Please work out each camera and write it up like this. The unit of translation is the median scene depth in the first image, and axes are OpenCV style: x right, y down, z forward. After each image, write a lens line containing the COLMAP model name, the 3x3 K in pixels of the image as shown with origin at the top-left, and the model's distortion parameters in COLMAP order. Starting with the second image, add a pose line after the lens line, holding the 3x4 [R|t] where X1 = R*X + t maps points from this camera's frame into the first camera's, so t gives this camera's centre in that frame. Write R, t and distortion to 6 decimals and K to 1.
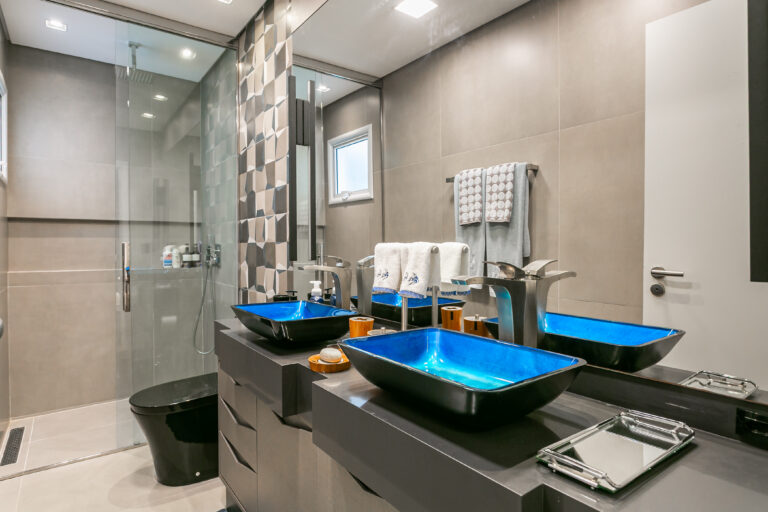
lens RADIAL K [[429.7, 0, 381.3], [0, 429.7, 248.4], [0, 0, 1]] dist [-0.020163, 0.010538]
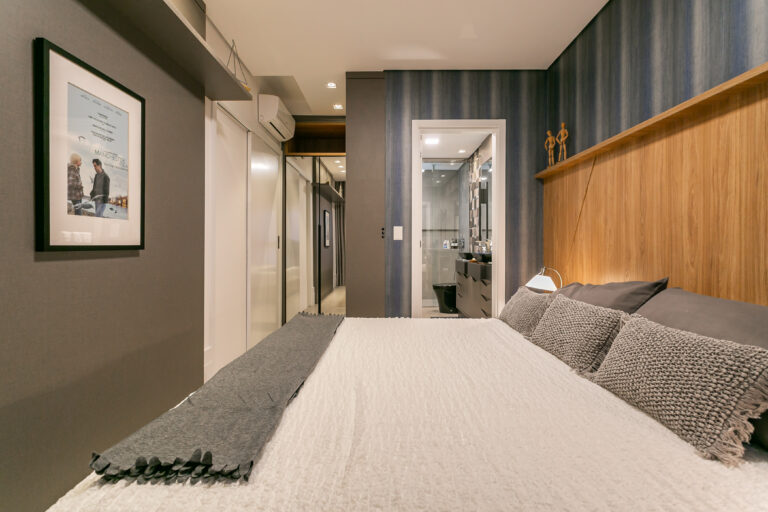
lens RADIAL K [[362.2, 0, 378.5], [0, 362.2, 246.2], [0, 0, 1]] dist [0.009146, 0.000191]
pose [[0.789192, 0.001727, -0.614144, 0.491900], [-0.006629, 0.999962, -0.005706, 0.049586], [0.614111, 0.008574, 0.789173, -0.904611]]
